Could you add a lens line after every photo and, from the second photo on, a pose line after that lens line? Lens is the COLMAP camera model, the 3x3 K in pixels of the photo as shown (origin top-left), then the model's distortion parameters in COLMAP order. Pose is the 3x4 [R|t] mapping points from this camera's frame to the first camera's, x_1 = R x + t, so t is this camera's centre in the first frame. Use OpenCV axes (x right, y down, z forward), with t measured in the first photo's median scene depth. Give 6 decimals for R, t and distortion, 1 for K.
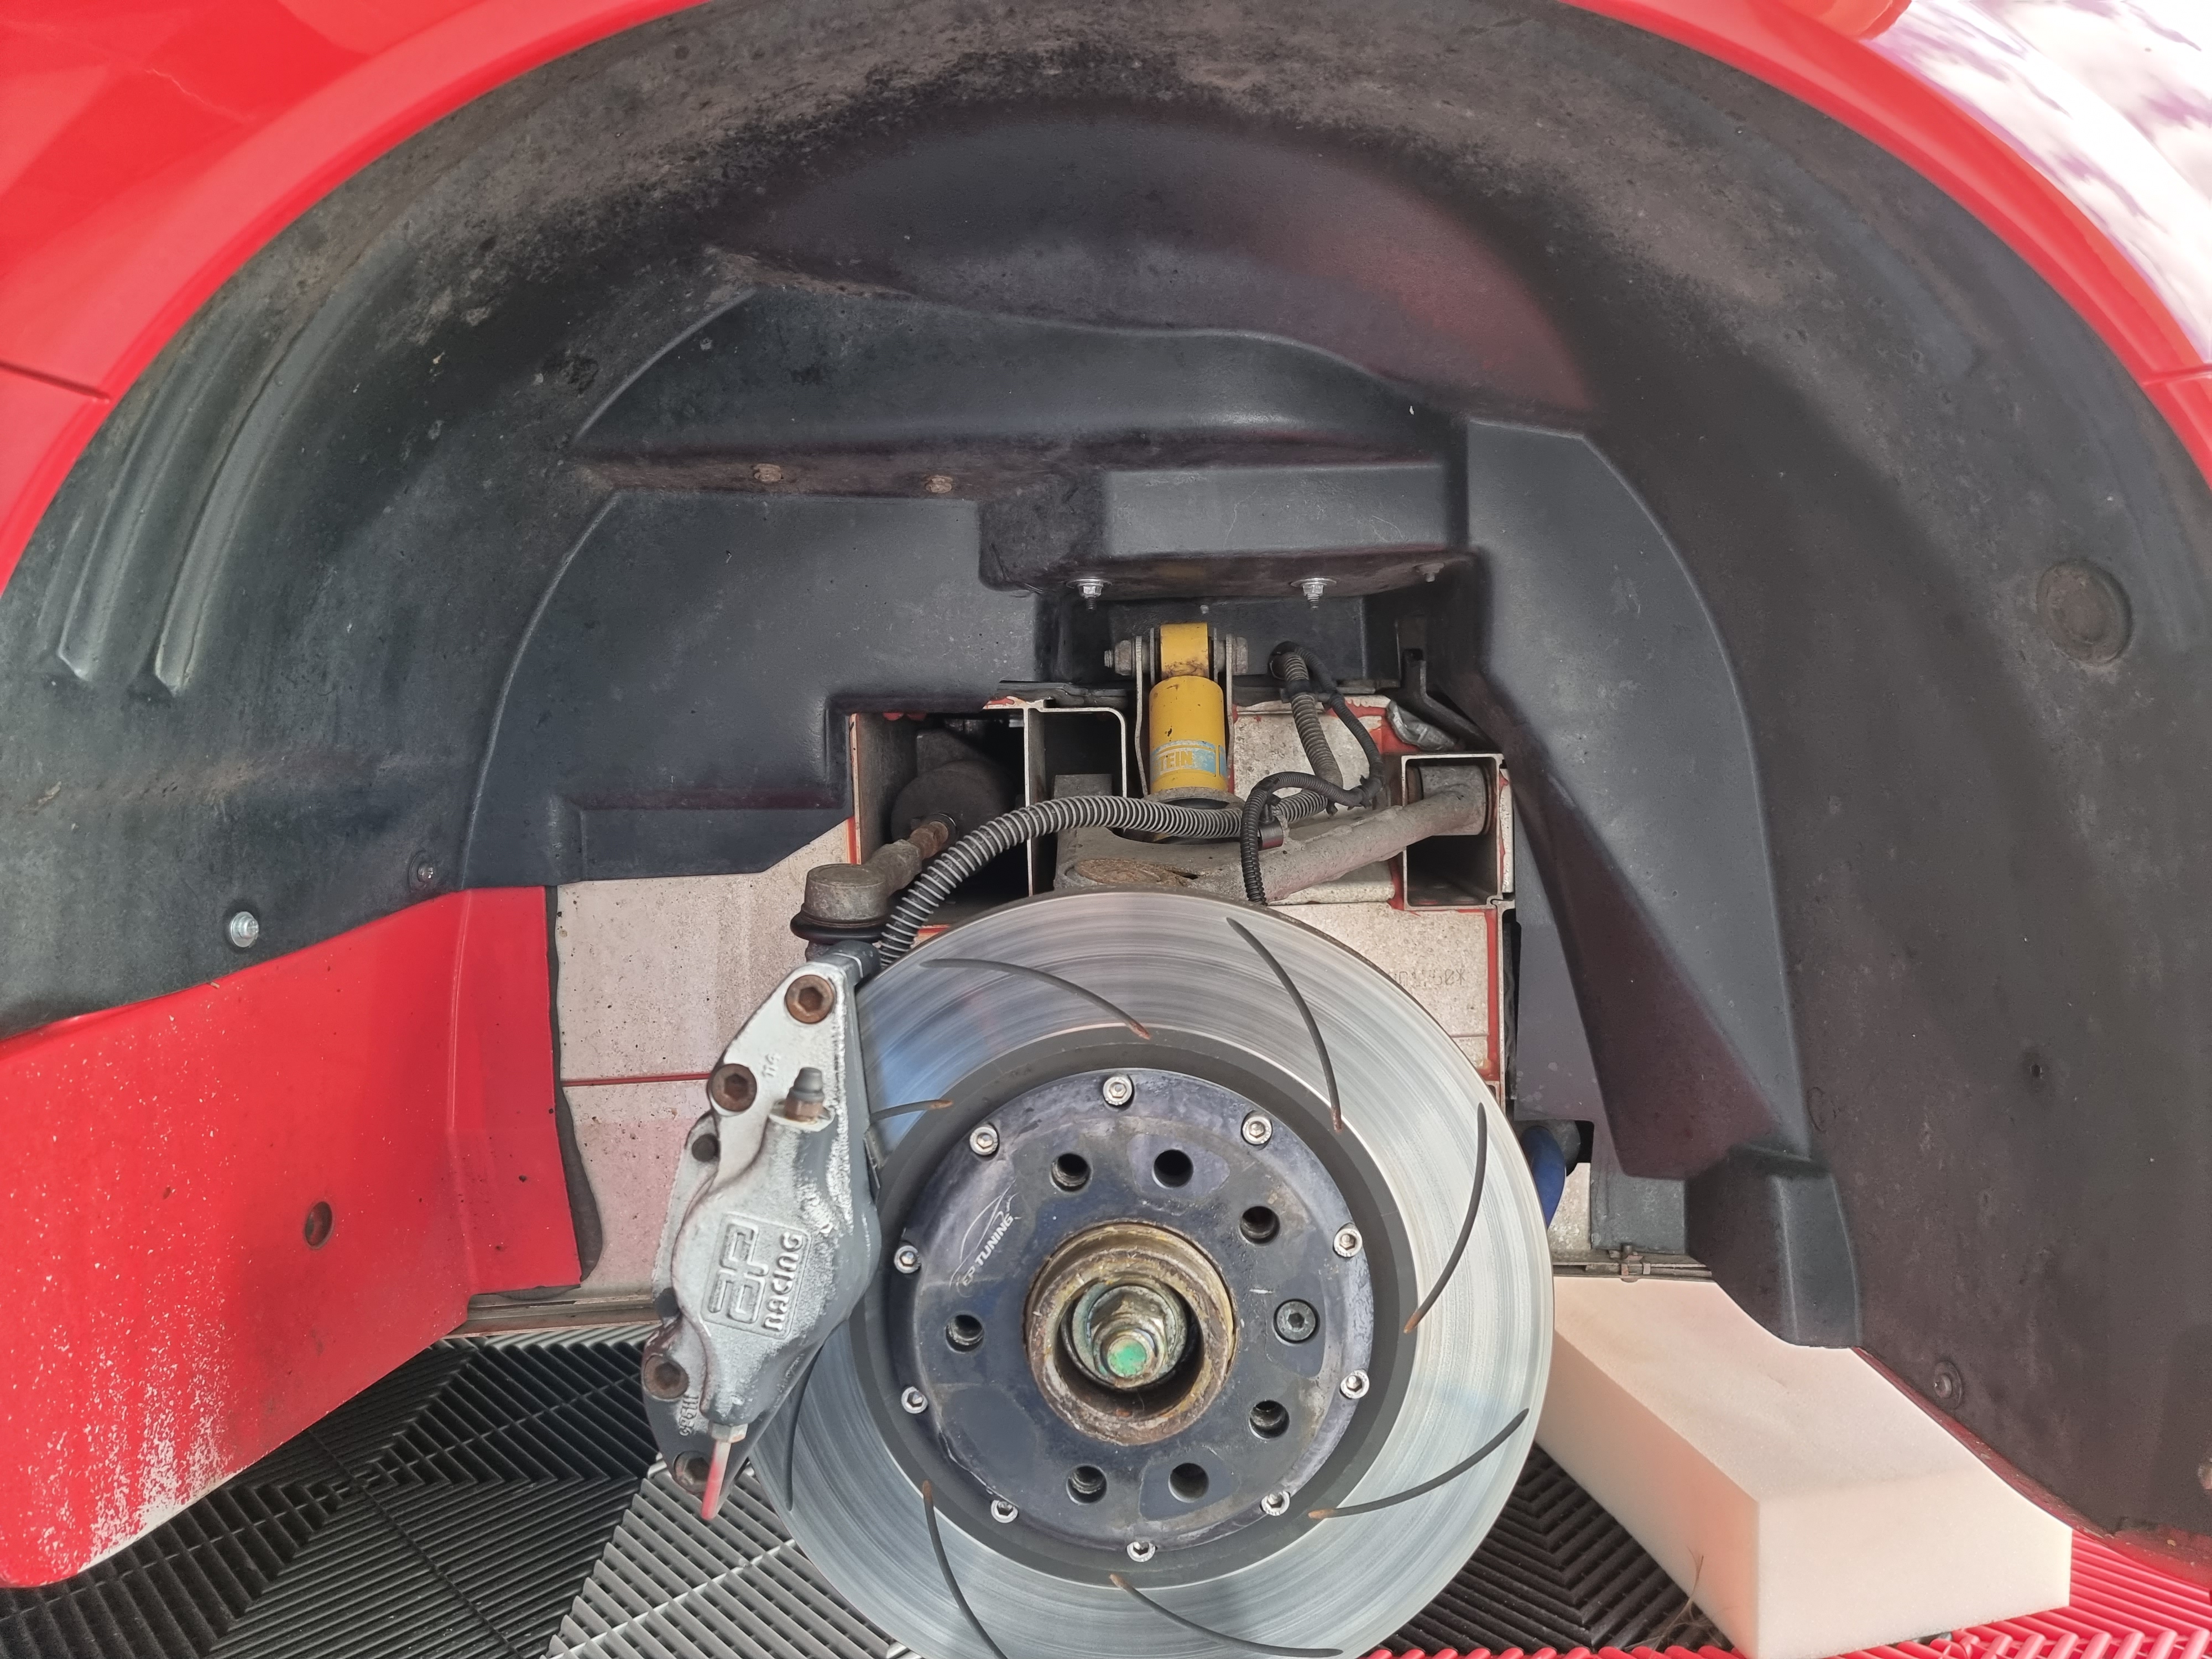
lens RADIAL K [[1555.0, 0, 1107.5], [0, 1555.0, 827.5], [0, 0, 1]] dist [0.011564, -0.016439]
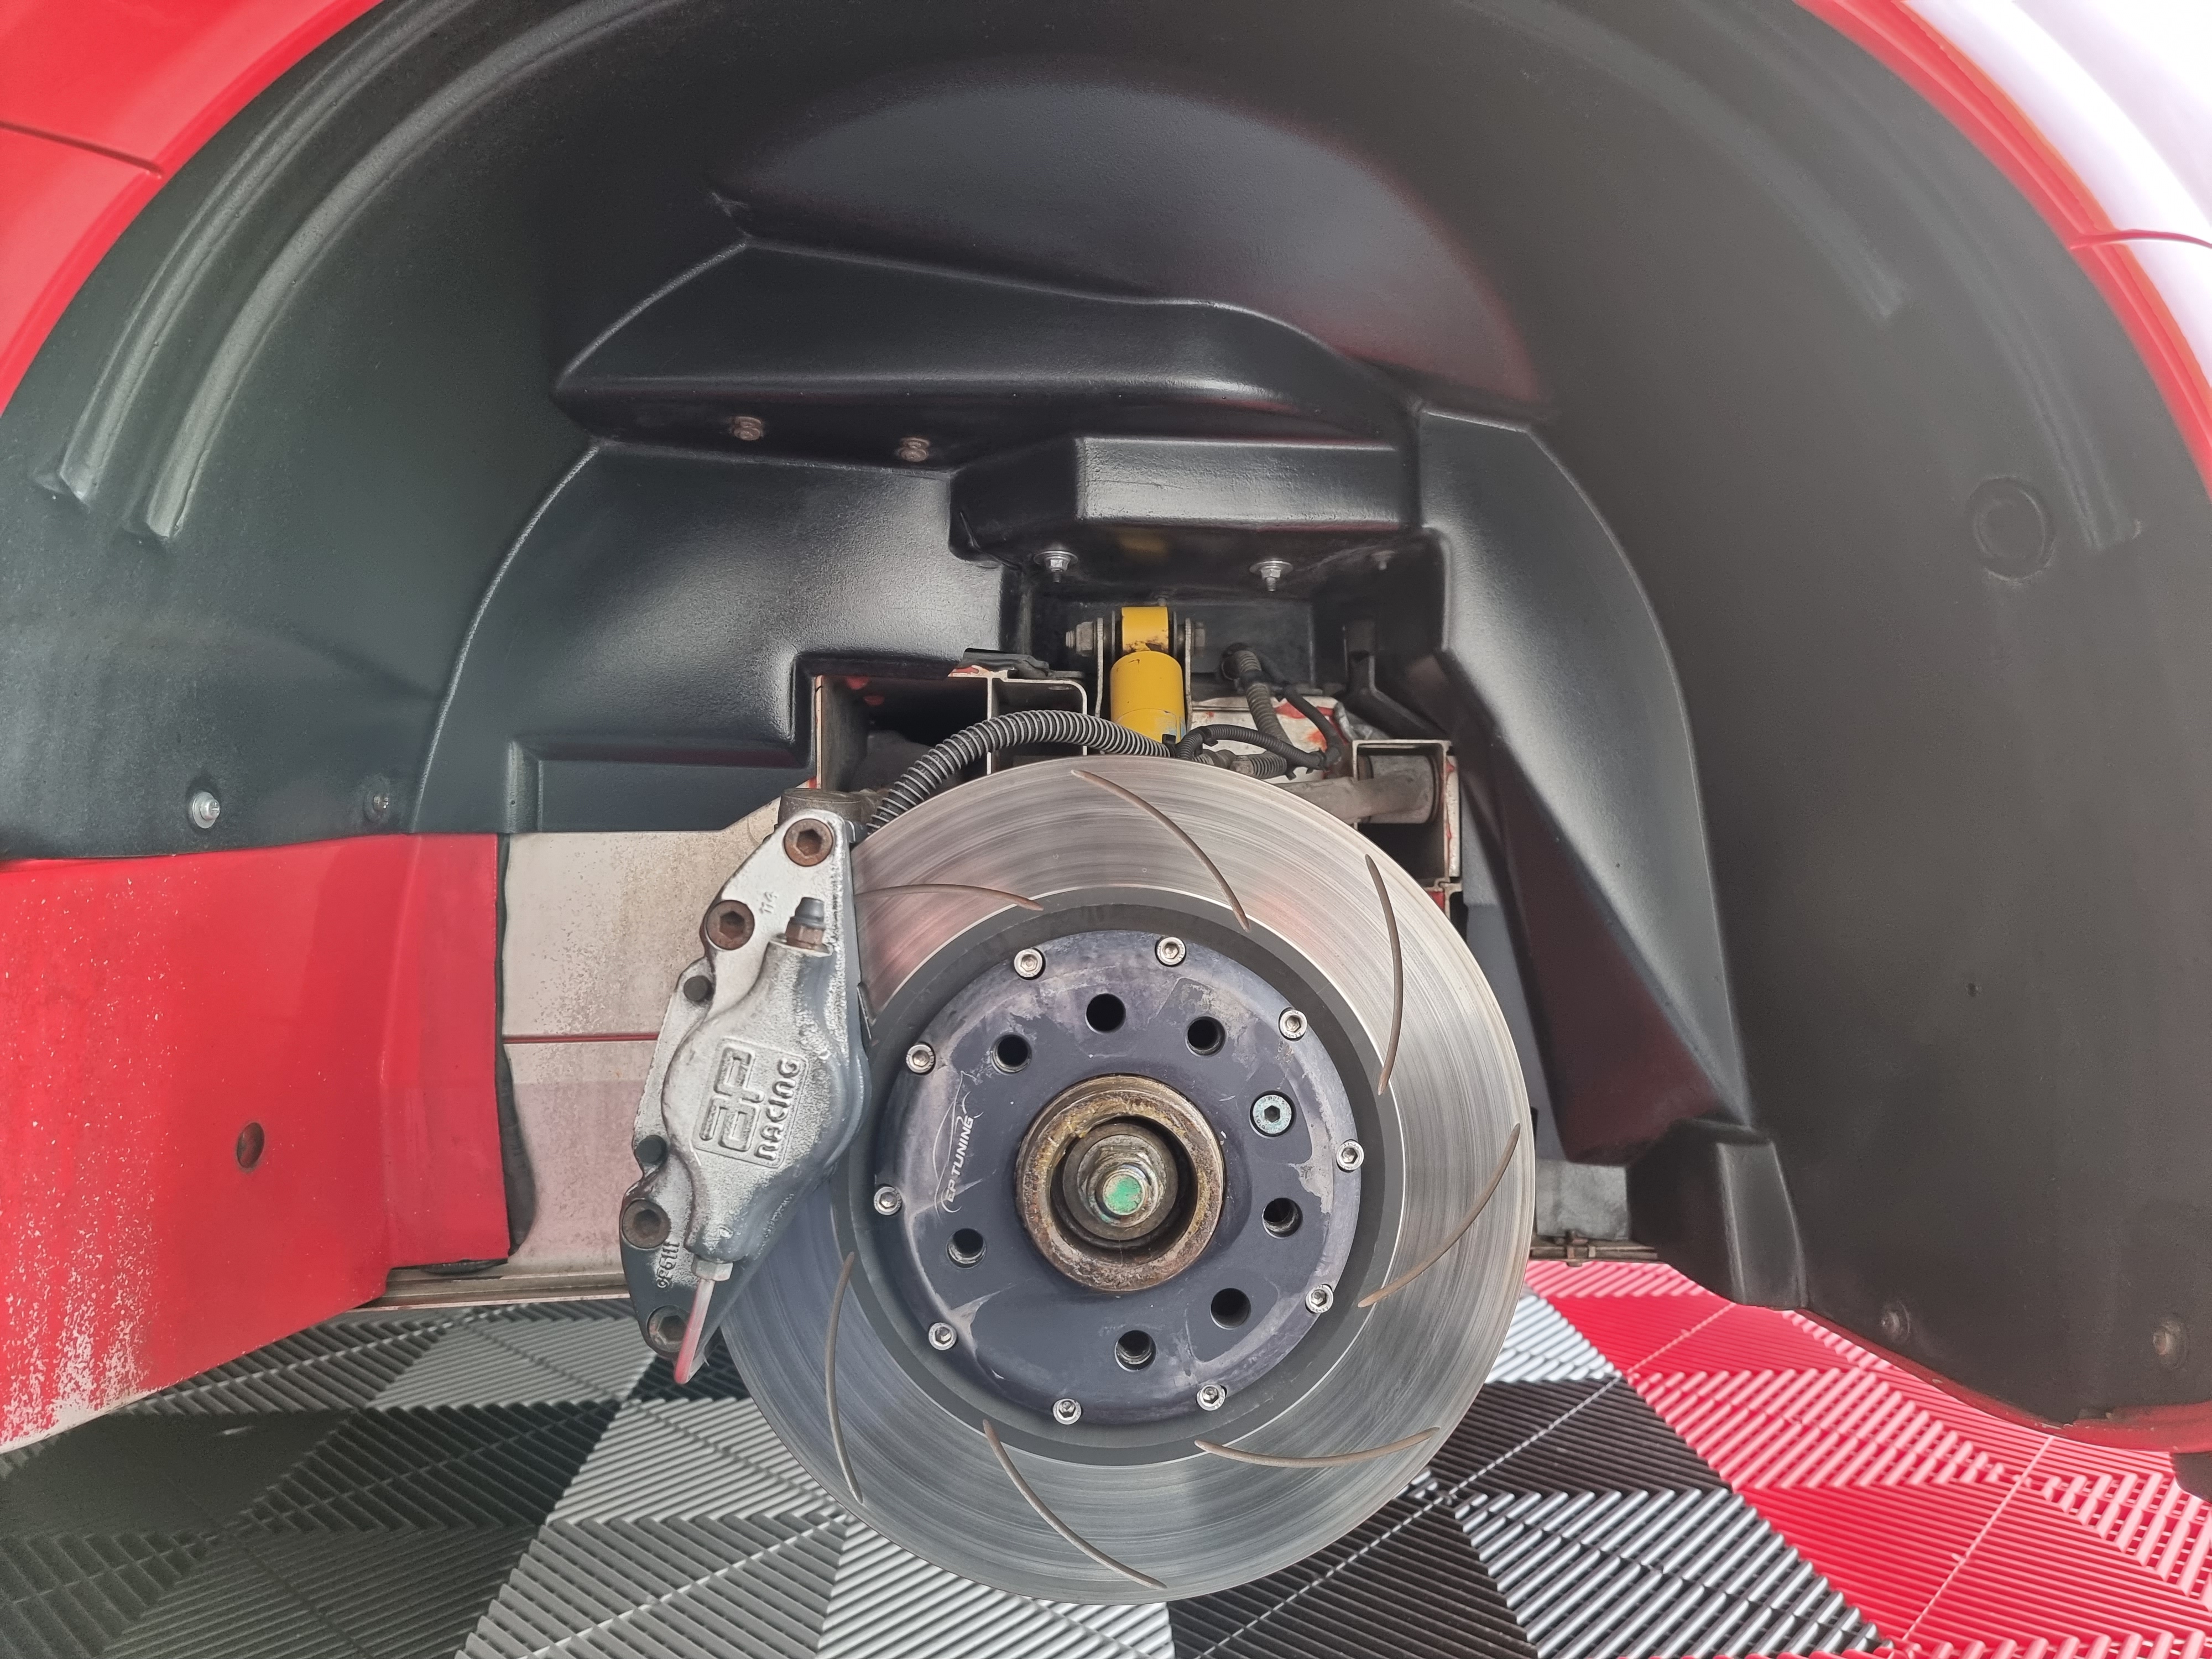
lens RADIAL K [[1555.0, 0, 1127.0], [0, 1555.0, 781.9], [0, 0, 1]] dist [0.011564, -0.016439]
pose [[0.997413, 0.024304, 0.067644, -0.031643], [-0.017440, 0.994807, -0.100270, 0.096078], [-0.069730, 0.098831, 0.992658, -0.008105]]
